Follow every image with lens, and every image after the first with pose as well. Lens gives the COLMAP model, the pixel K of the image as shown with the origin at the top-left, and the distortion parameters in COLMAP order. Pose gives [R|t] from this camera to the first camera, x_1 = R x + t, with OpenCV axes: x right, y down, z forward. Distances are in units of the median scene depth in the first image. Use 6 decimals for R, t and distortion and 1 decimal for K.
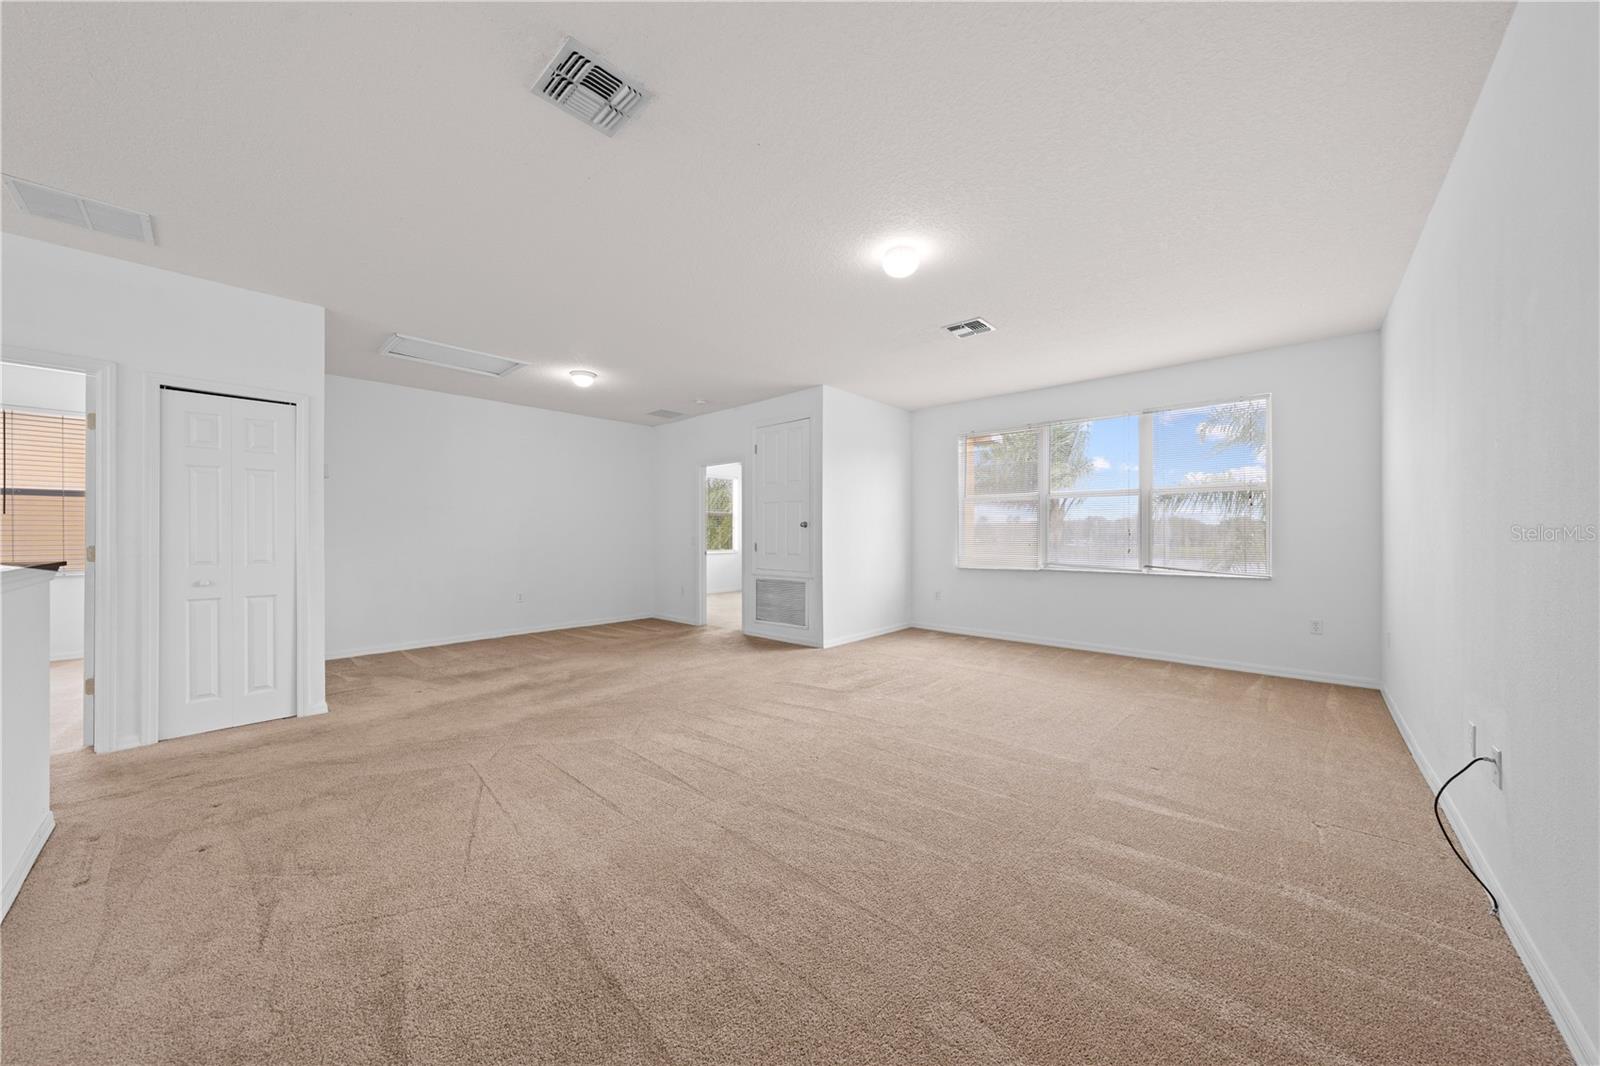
lens RADIAL K [[538.9, 0, 801.5], [0, 538.9, 530.6], [0, 0, 1]] dist [-0.003177, -0.000293]
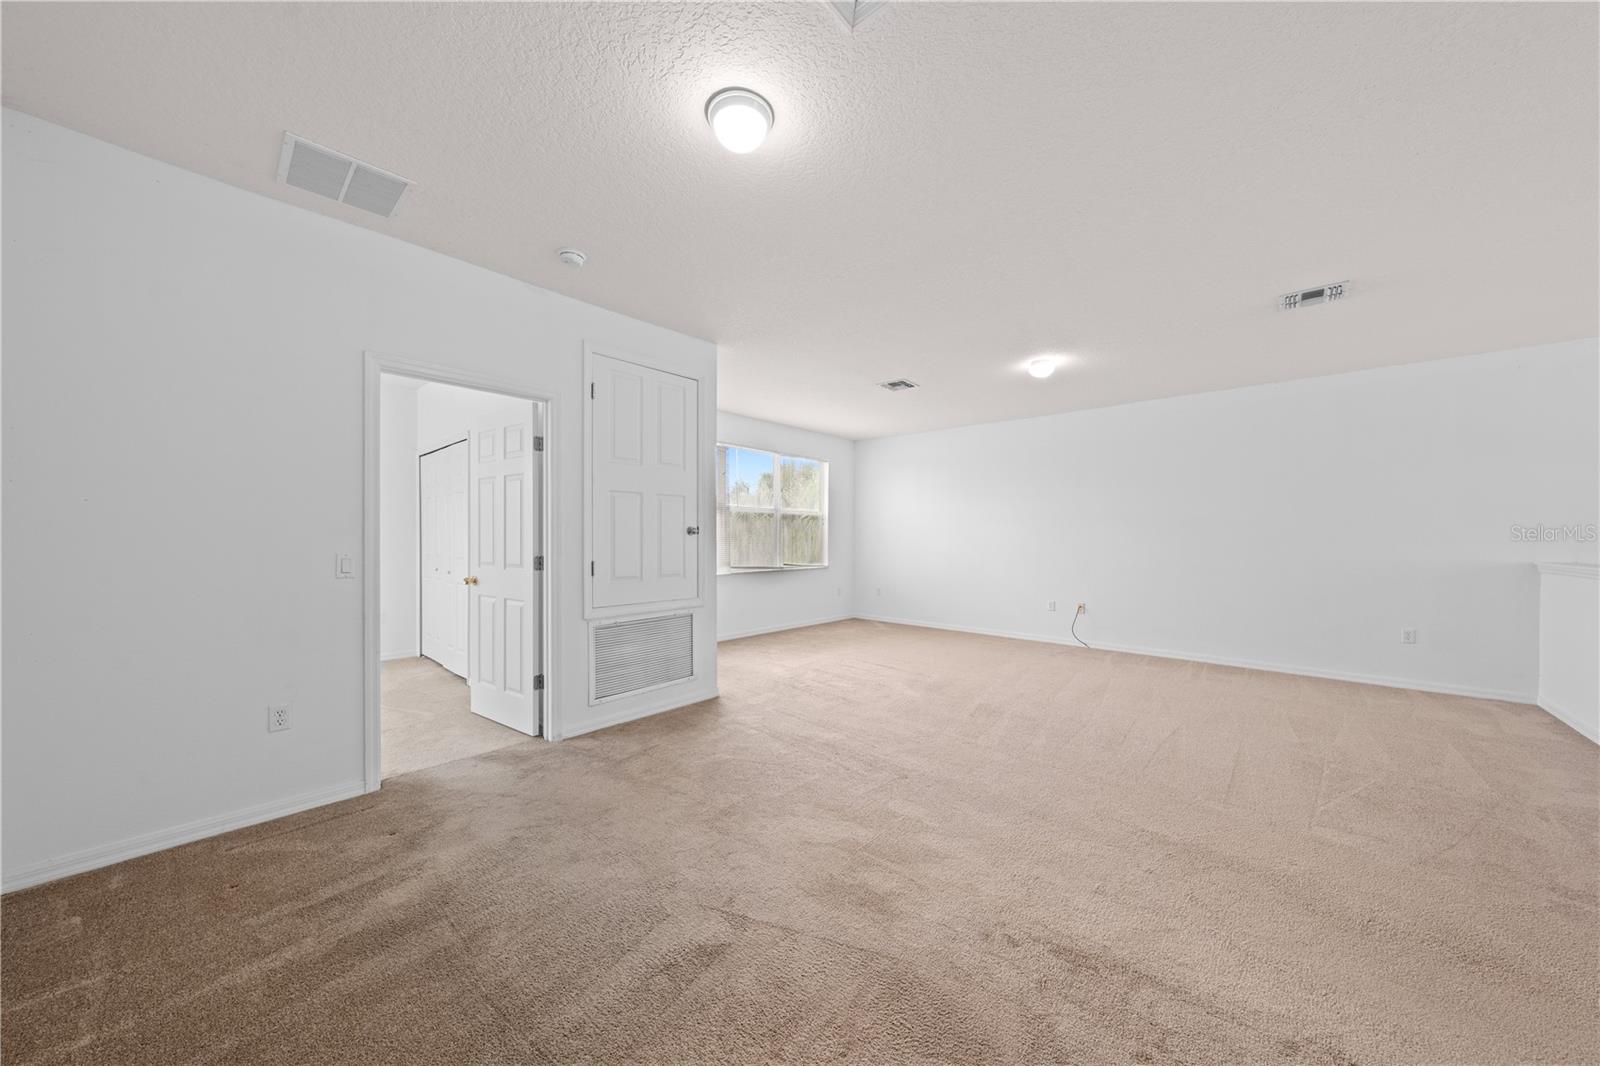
lens RADIAL K [[539.1, 0, 796.9], [0, 539.1, 542.1], [0, 0, 1]] dist [-0.000021, -0.000042]
pose [[0.002997, -0.006268, 0.999976, -0.693078], [-0.010024, 0.999930, 0.006298, -0.002238], [-0.999945, -0.010043, 0.002934, 0.860813]]
